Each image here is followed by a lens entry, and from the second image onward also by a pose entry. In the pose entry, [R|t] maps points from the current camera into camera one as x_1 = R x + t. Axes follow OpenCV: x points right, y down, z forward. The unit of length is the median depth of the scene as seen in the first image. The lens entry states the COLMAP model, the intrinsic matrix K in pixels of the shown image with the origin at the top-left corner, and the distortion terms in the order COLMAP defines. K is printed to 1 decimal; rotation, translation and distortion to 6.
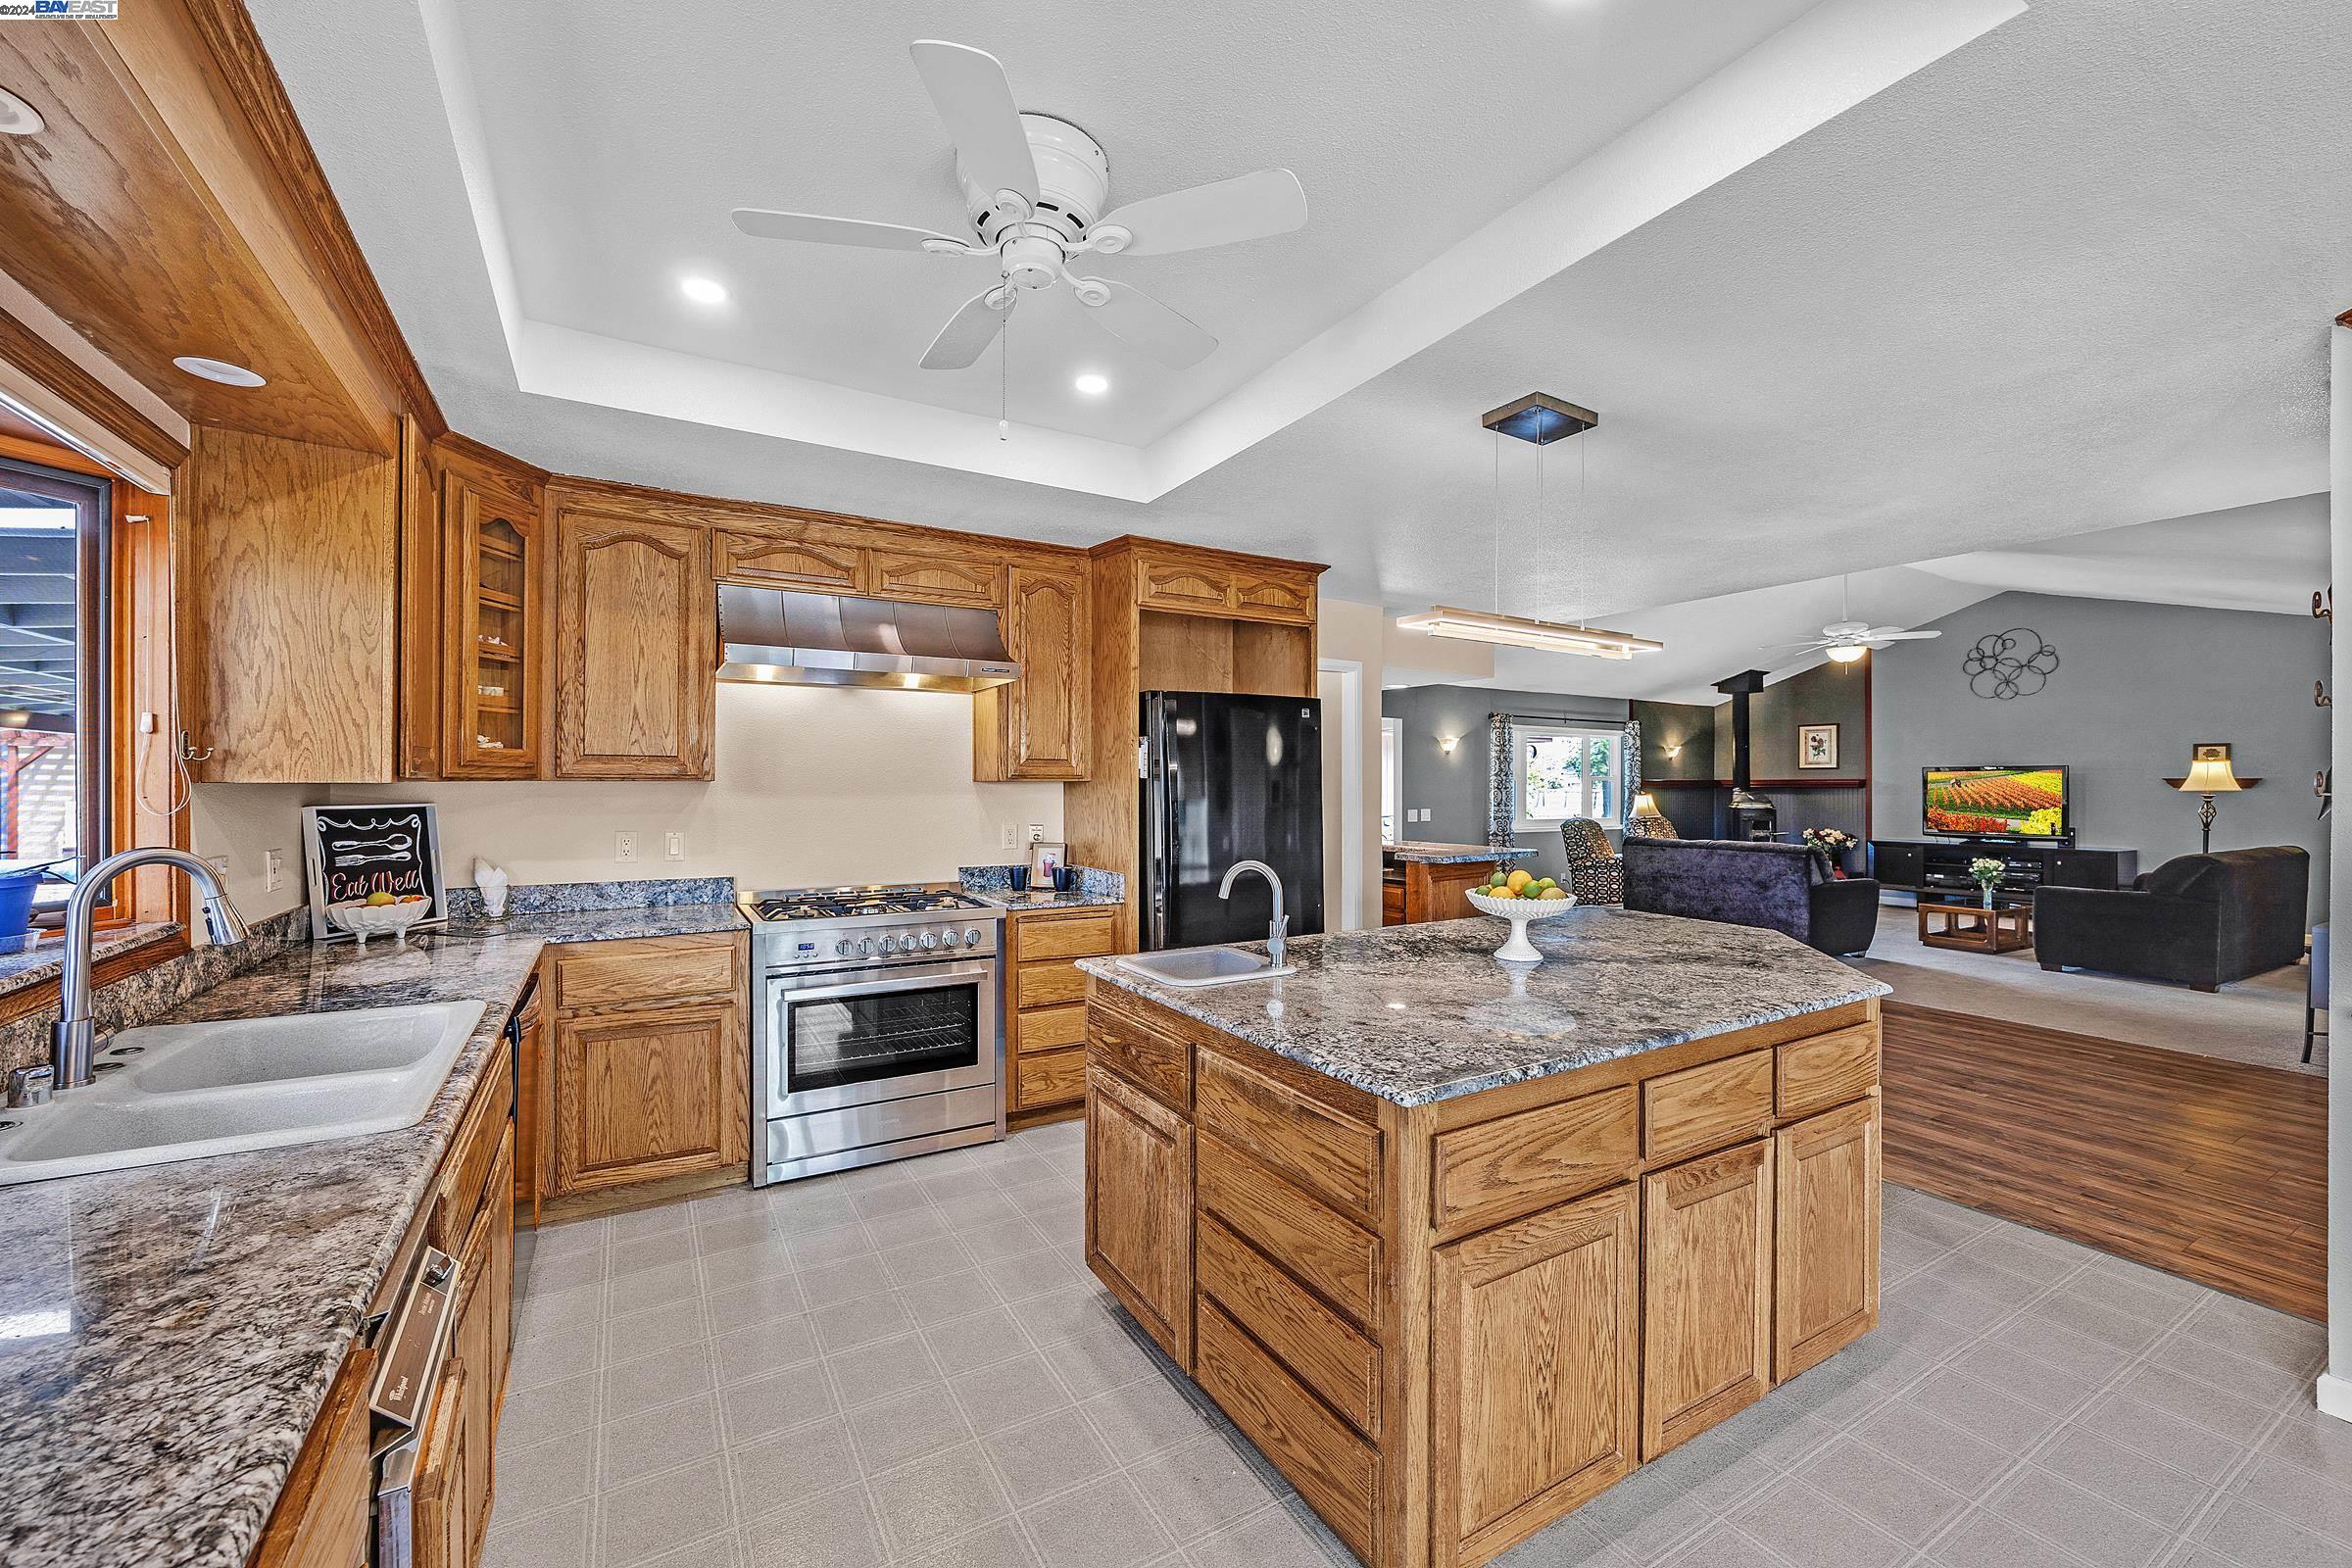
lens RADIAL K [[933.9, 0, 1172.4], [0, 933.9, 786.1], [0, 0, 1]] dist [0.001310, 0.000014]
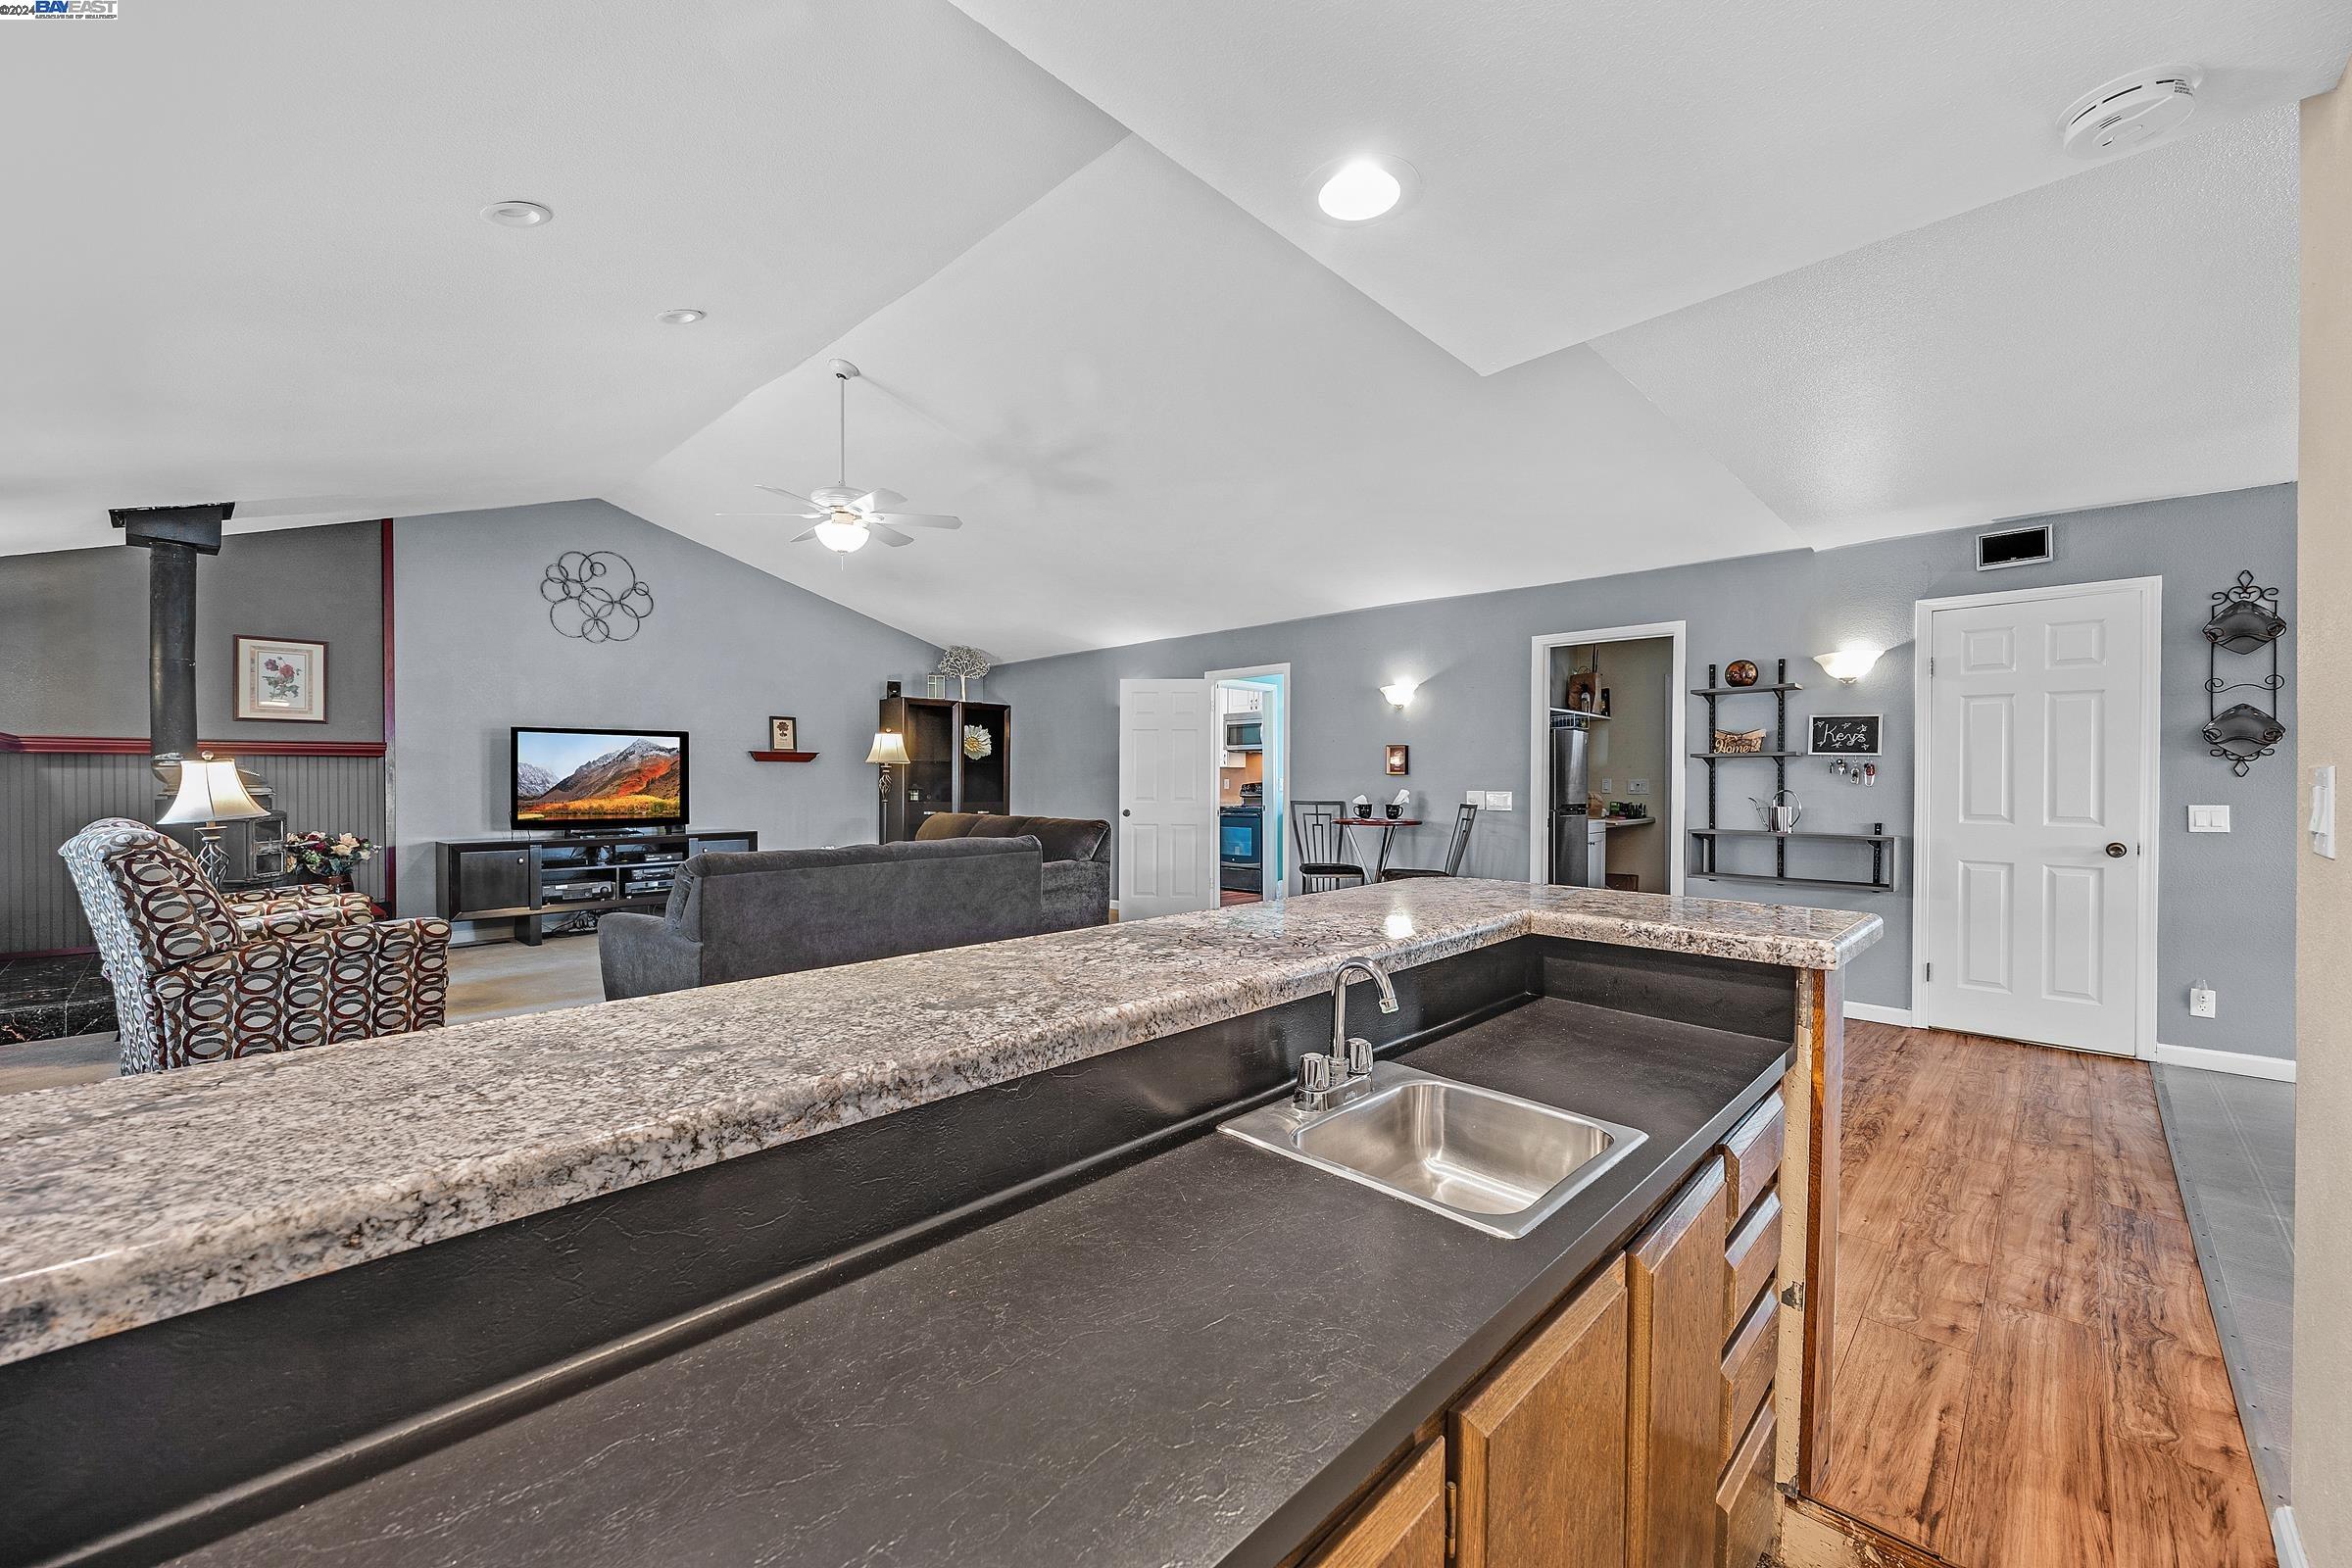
lens RADIAL K [[933.9, 0, 1176.3], [0, 933.9, 778.5], [0, 0, 1]] dist [0.001310, 0.000014]
pose [[-0.265381, -0.010126, 0.964091, 0.036582], [-0.006207, 0.999942, 0.008794, 0.006636], [-0.964124, -0.003650, -0.265428, 0.669557]]
